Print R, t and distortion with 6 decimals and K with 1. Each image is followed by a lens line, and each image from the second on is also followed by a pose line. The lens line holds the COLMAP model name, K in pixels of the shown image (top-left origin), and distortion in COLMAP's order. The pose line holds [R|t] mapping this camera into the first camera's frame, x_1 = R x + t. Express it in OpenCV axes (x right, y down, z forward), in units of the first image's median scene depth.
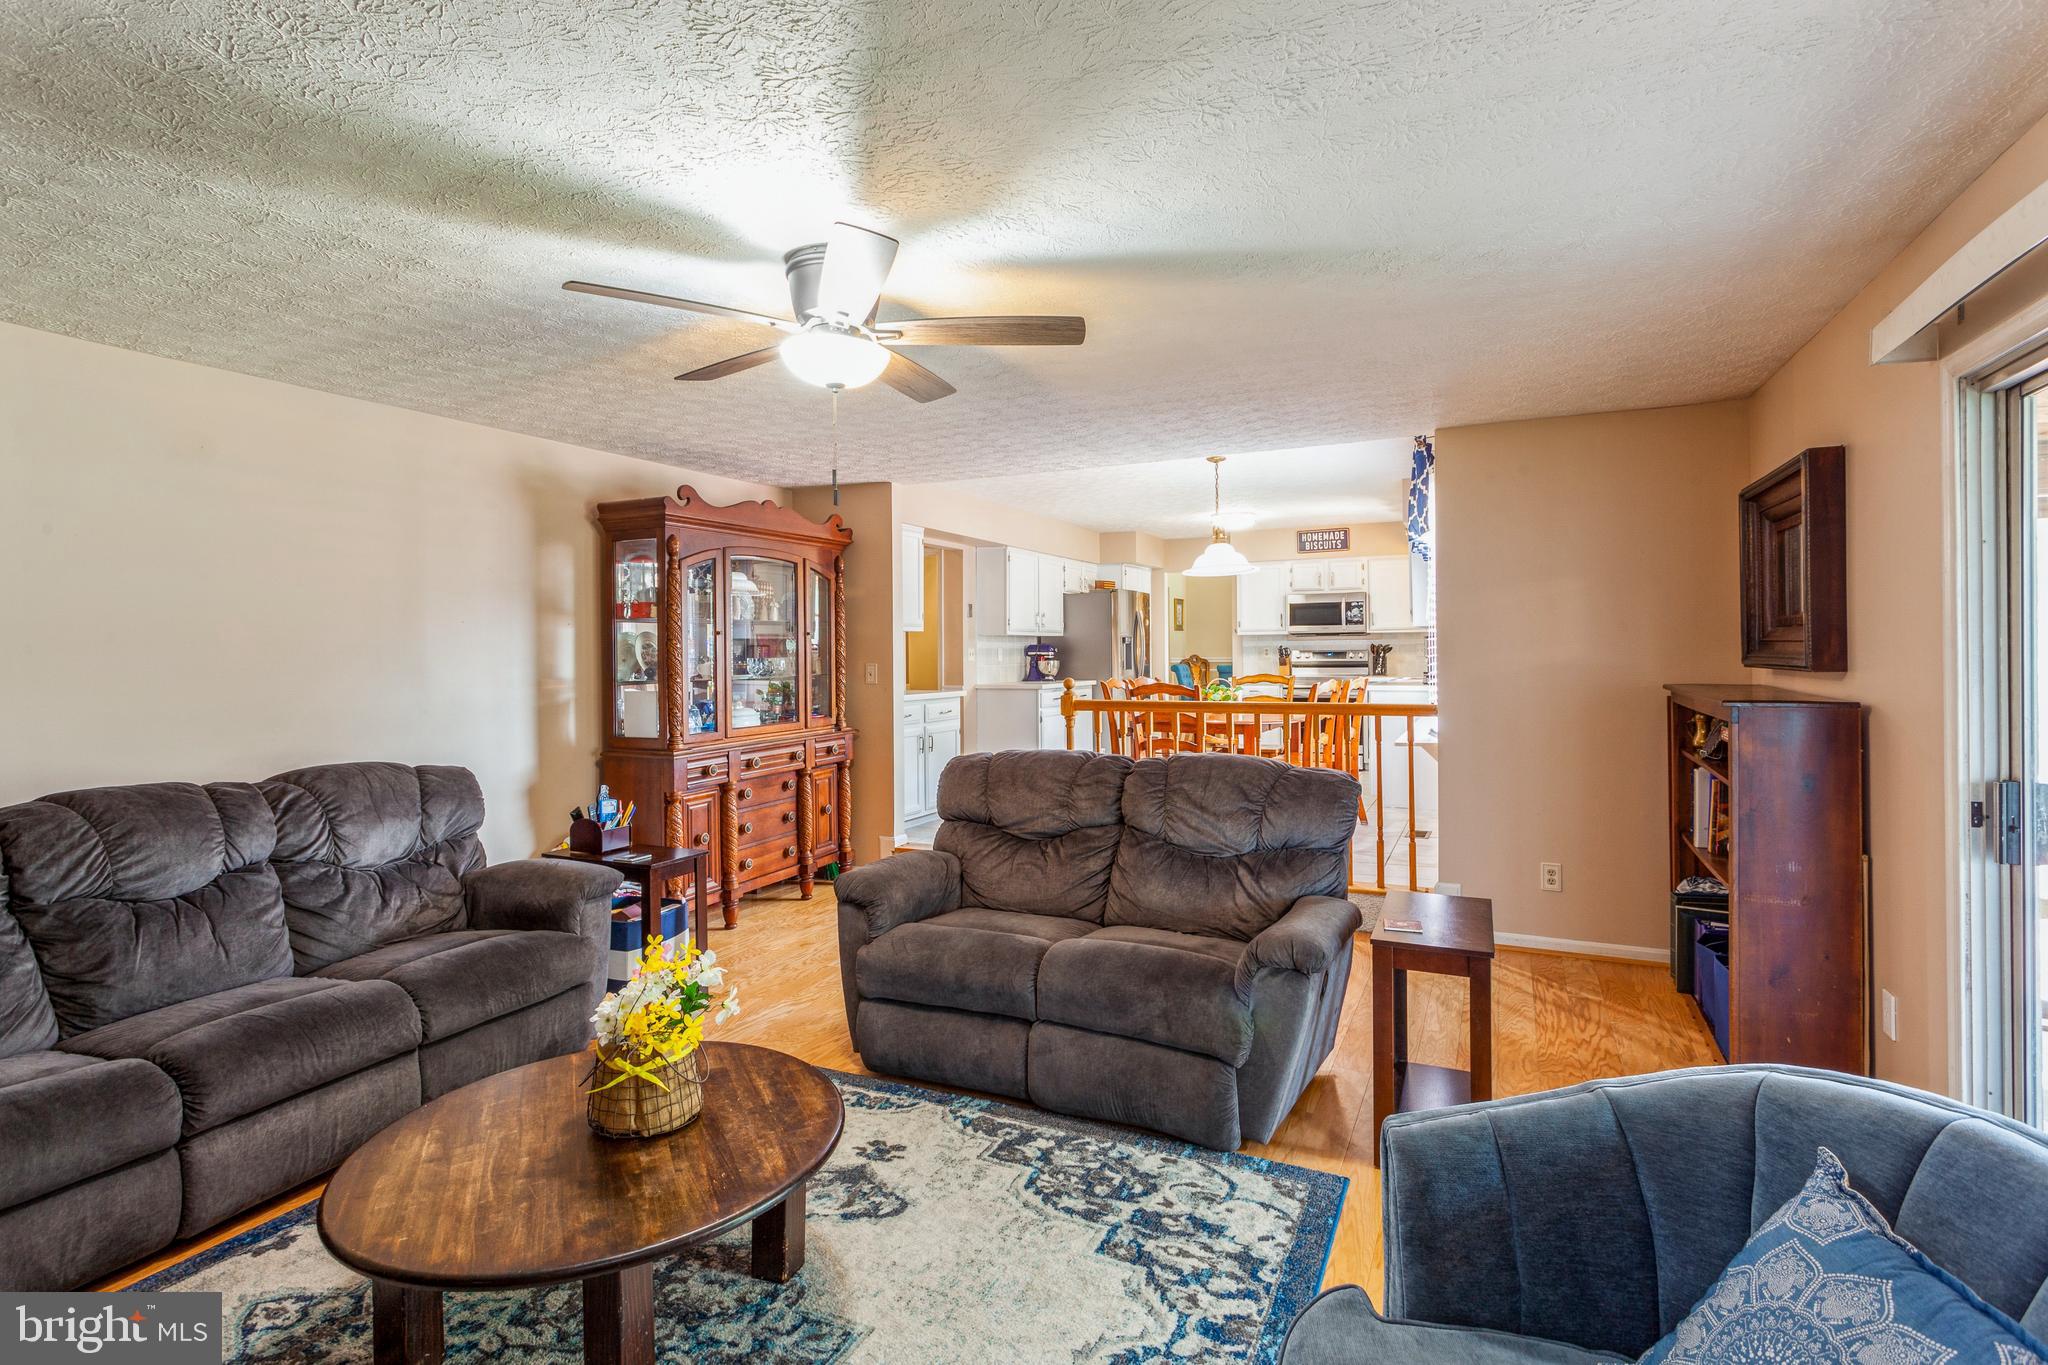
lens RADIAL K [[975.4, 0, 1024.0], [0, 975.4, 682.5], [0, 0, 1]] dist [0.001045, 0.000358]
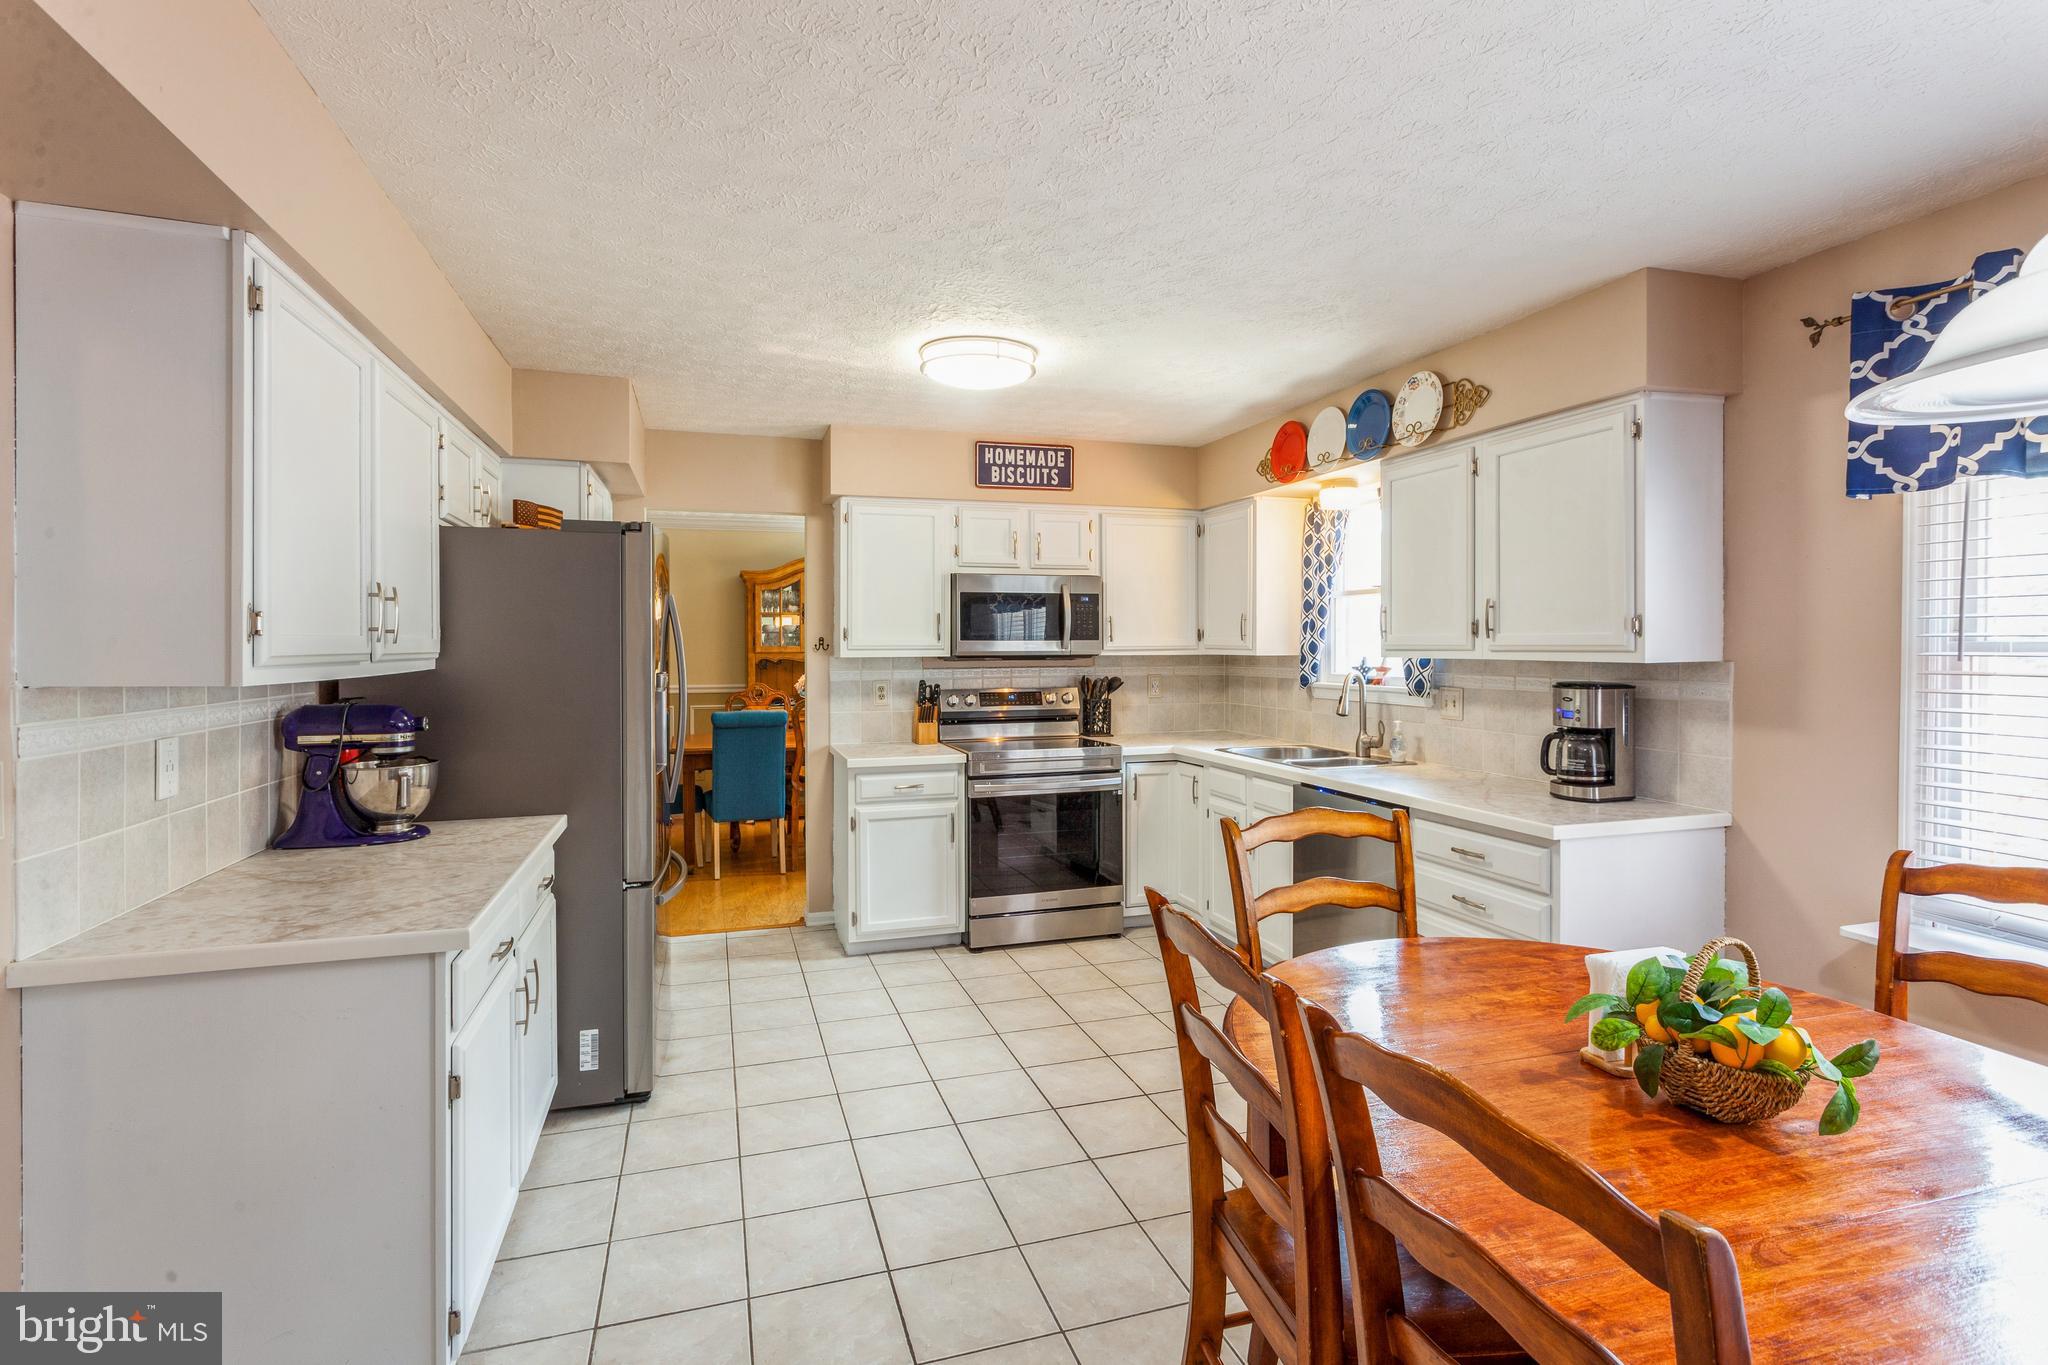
lens RADIAL K [[988.9, 0, 1021.3], [0, 988.9, 655.9], [0, 0, 1]] dist [0.000392, -0.000192]
pose [[0.728803, -0.002160, 0.684720, -0.033573], [0.020755, 0.999605, -0.018938, -0.040939], [-0.684409, 0.028014, 0.728560, 0.640934]]
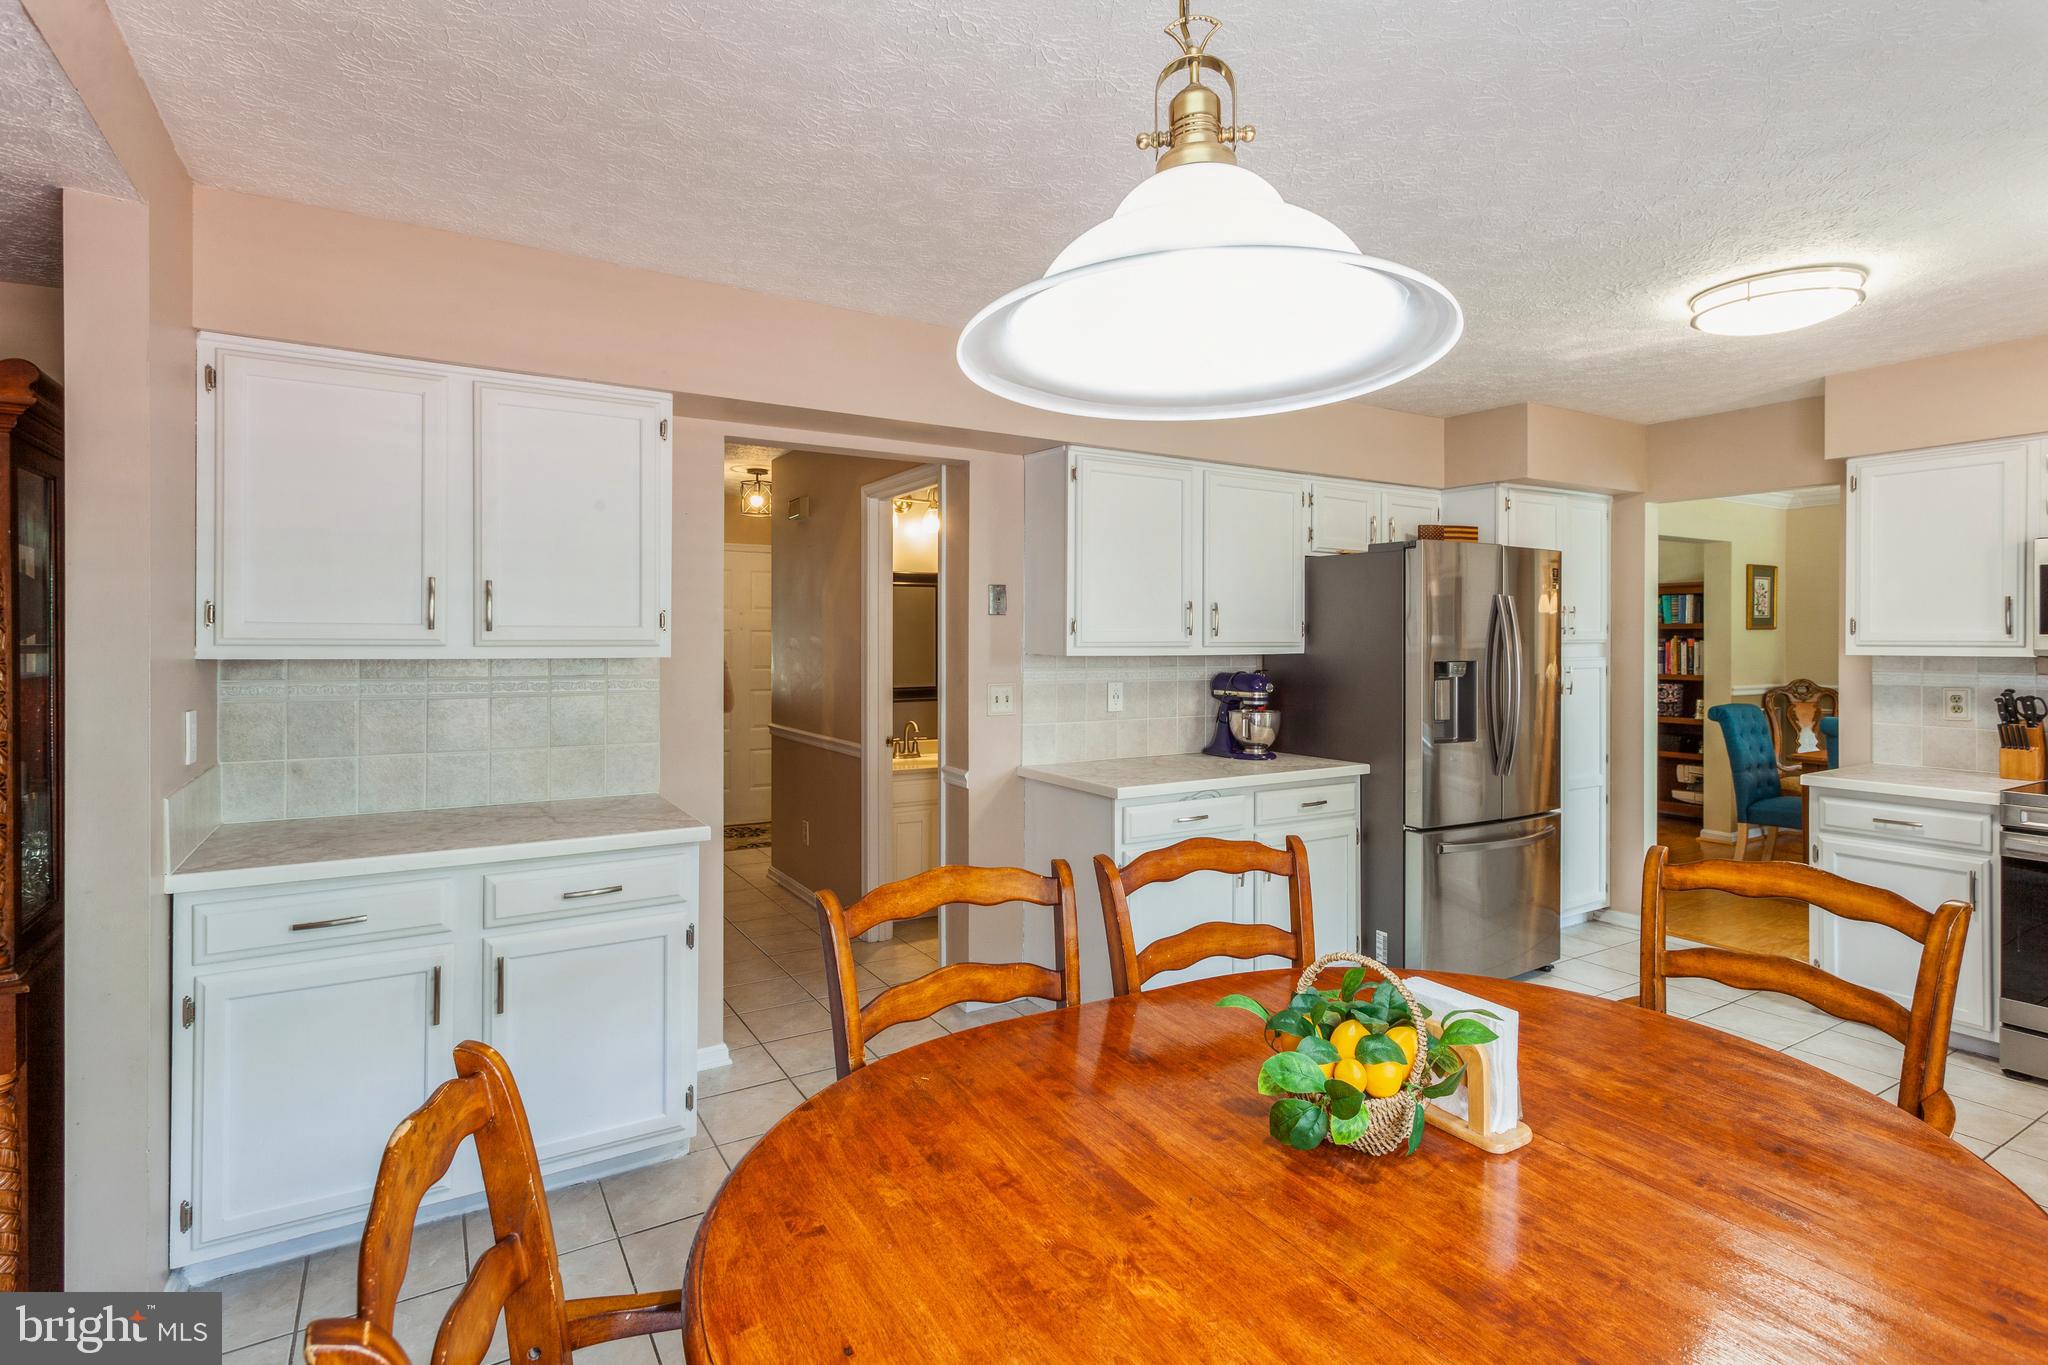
lens RADIAL K [[990.9, 0, 1016.4], [0, 990.9, 636.4], [0, 0, 1]] dist [-0.000287, 0.000401]
pose [[0.837871, 0.010505, -0.545767, 0.167360], [-0.027745, 0.999342, -0.023360, -0.039947], [0.545163, 0.034715, 0.837611, 0.539021]]
